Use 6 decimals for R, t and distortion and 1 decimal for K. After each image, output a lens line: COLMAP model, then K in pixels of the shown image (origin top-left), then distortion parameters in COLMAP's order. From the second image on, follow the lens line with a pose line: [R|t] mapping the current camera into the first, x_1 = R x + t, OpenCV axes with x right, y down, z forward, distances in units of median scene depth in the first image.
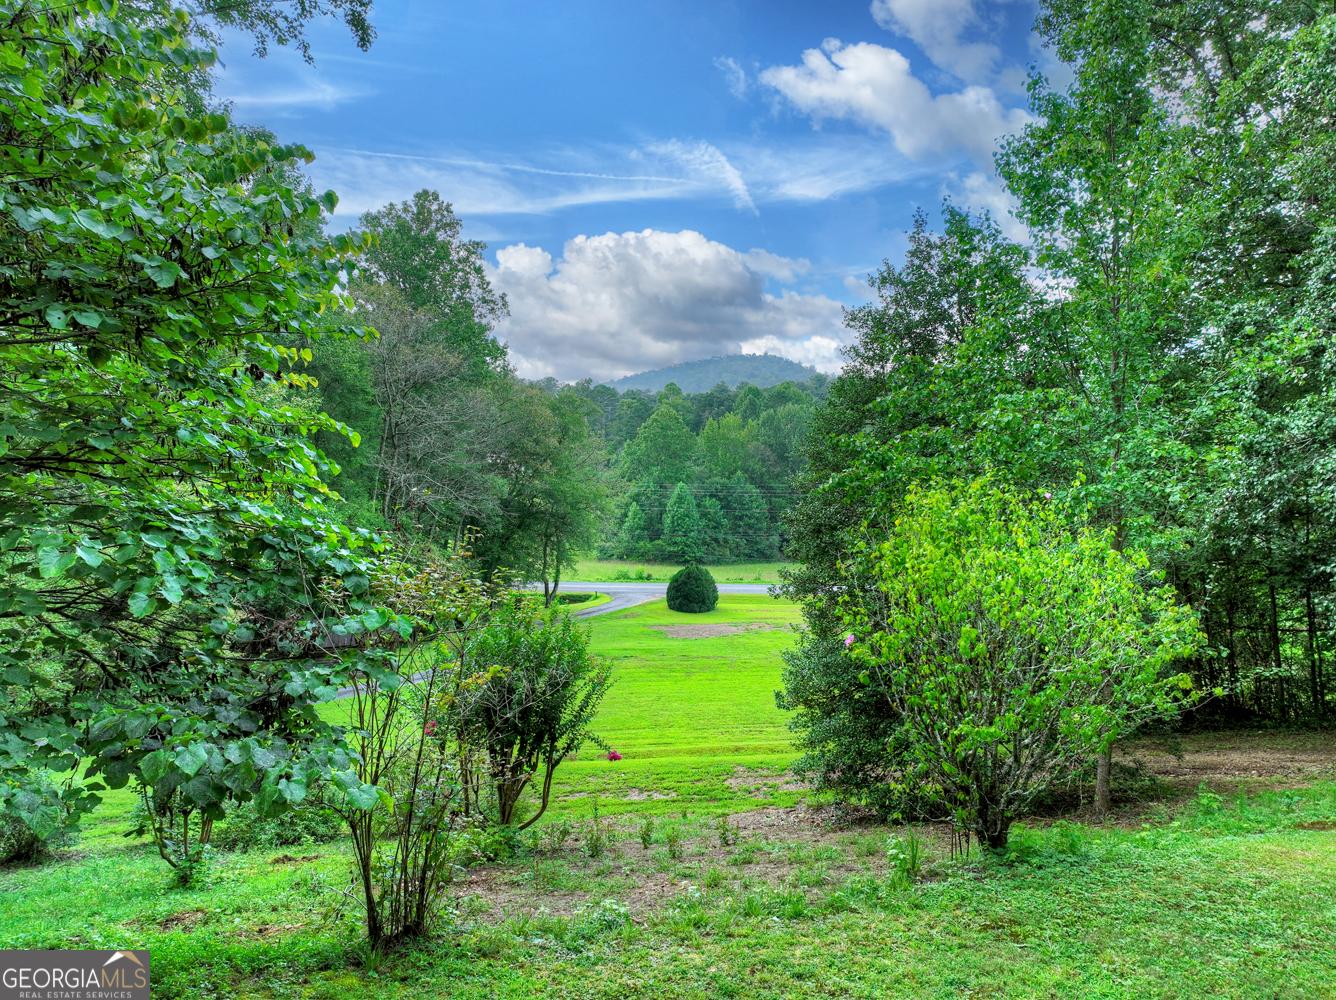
lens RADIAL K [[936.6, 0, 673.3], [0, 936.6, 498.1], [0, 0, 1]] dist [0.007694, -0.003413]
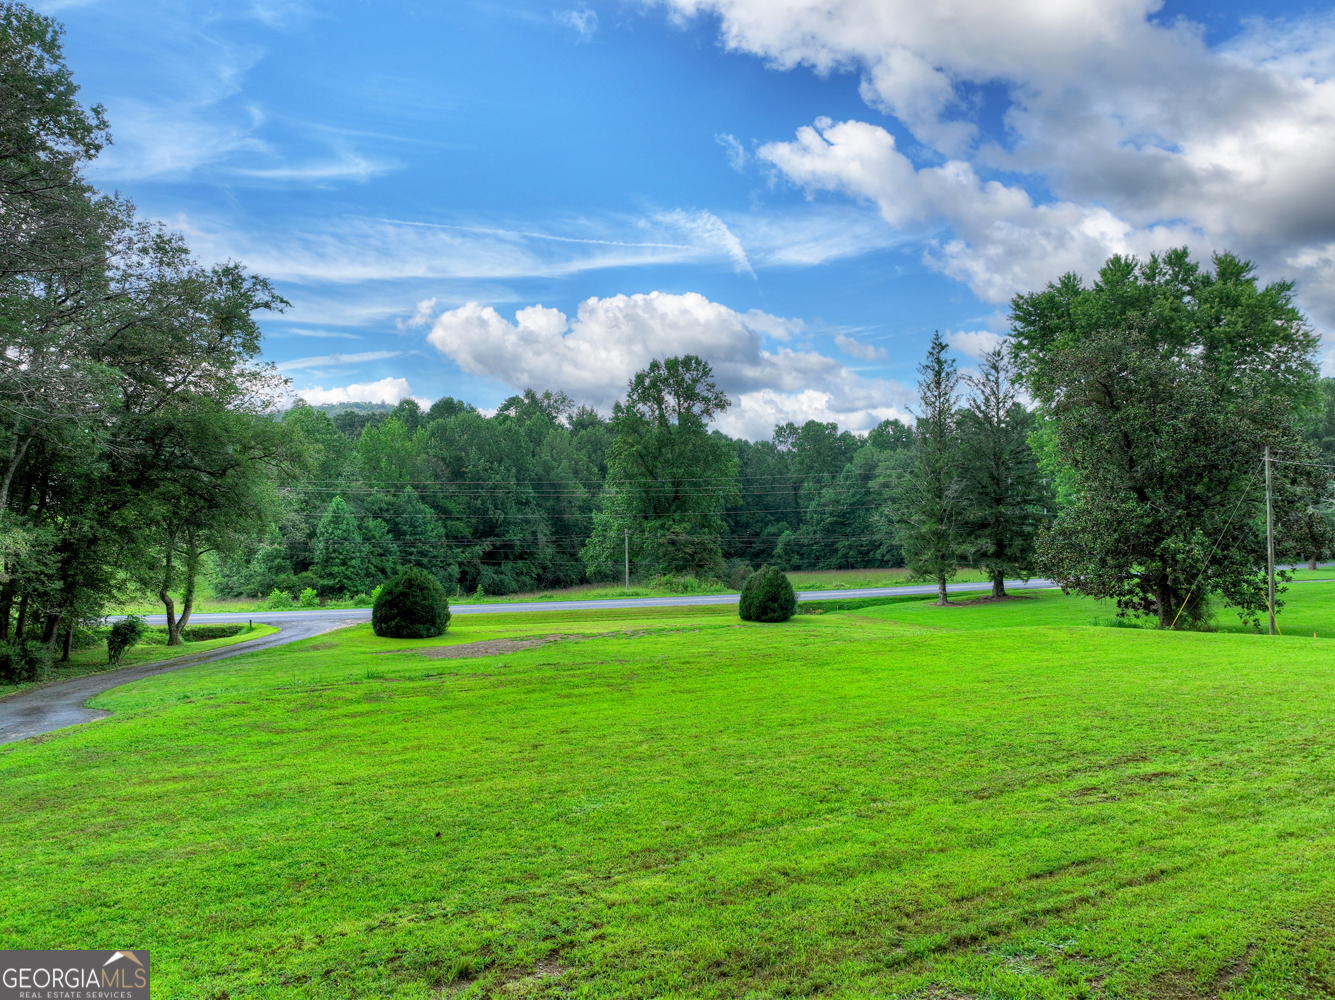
lens RADIAL K [[935.9, 0, 672.8], [0, 935.9, 498.1], [0, 0, 1]] dist [0.007694, -0.003413]
pose [[0.918142, 0.000013, 0.396253, -0.077171], [0.026056, 0.997834, -0.060405, 0.067408], [-0.395395, 0.065785, 0.916152, 0.304075]]
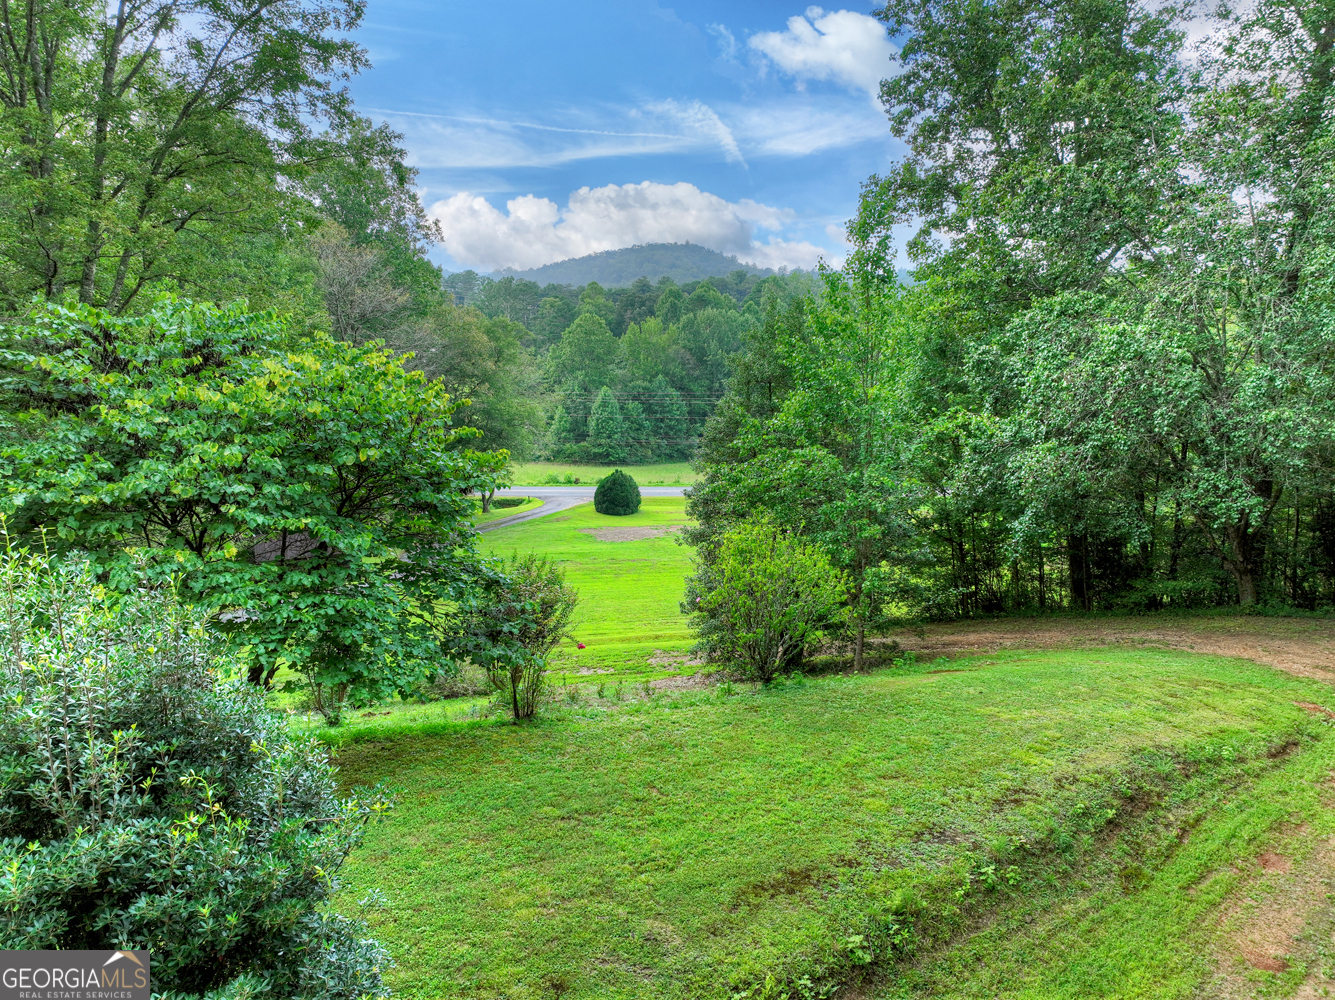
lens RADIAL K [[935.9, 0, 672.8], [0, 935.9, 498.1], [0, 0, 1]] dist [0.007694, -0.003413]
pose [[0.996593, -0.010290, 0.081831, -0.005177], [0.000593, 0.993054, 0.117654, -0.027895], [-0.082474, -0.117205, 0.989677, -0.096633]]
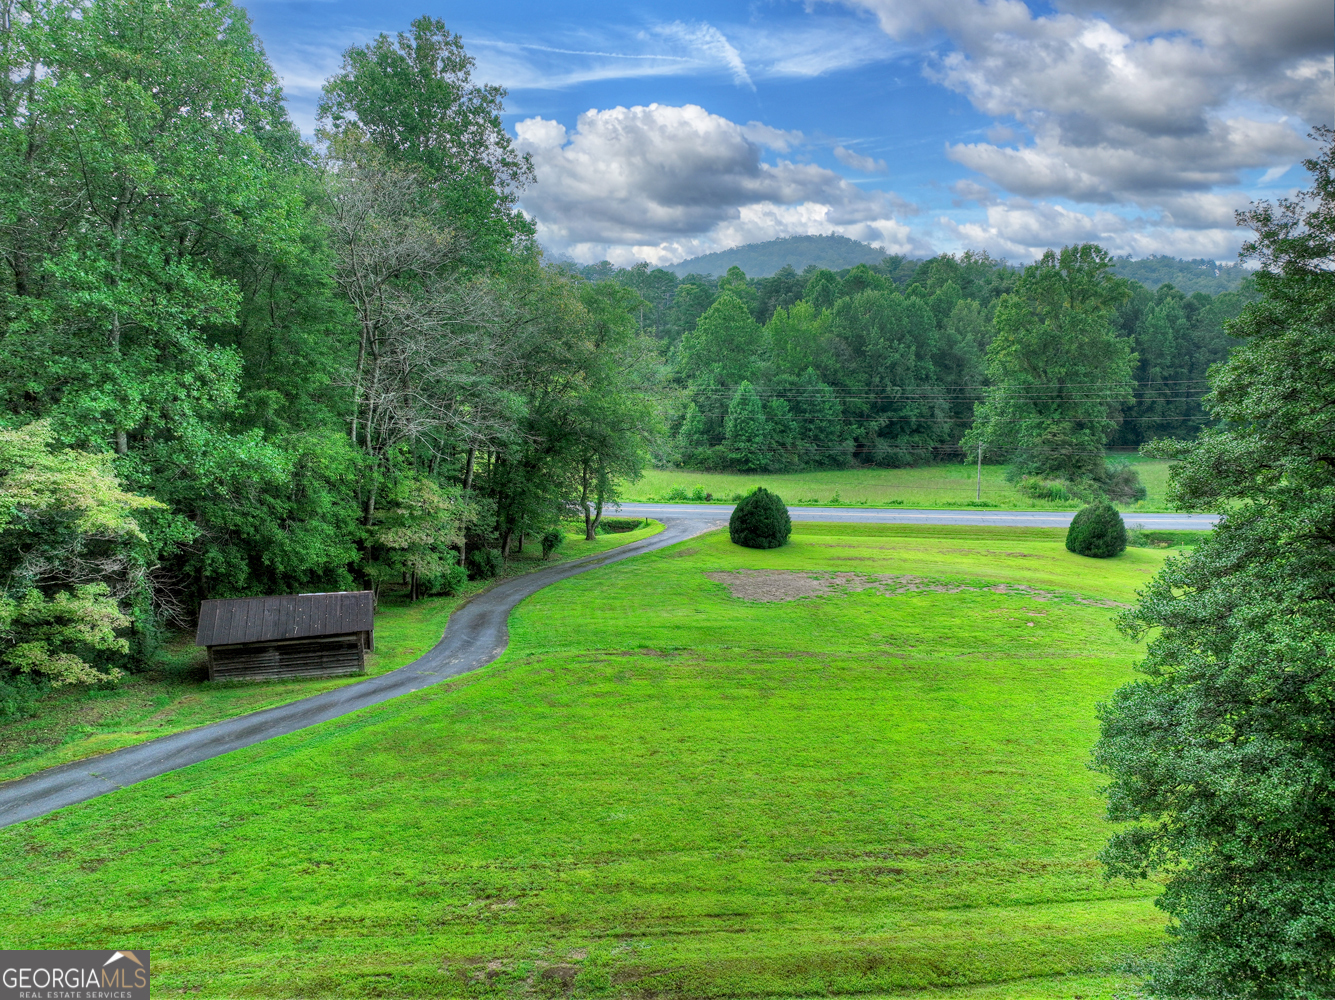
lens RADIAL K [[935.9, 0, 672.8], [0, 935.9, 498.1], [0, 0, 1]] dist [0.007694, -0.003413]
pose [[0.997927, 0.011059, -0.063406, -0.005053], [-0.003359, 0.992734, 0.120280, -0.022599], [0.064275, -0.119818, 0.990713, 0.171778]]
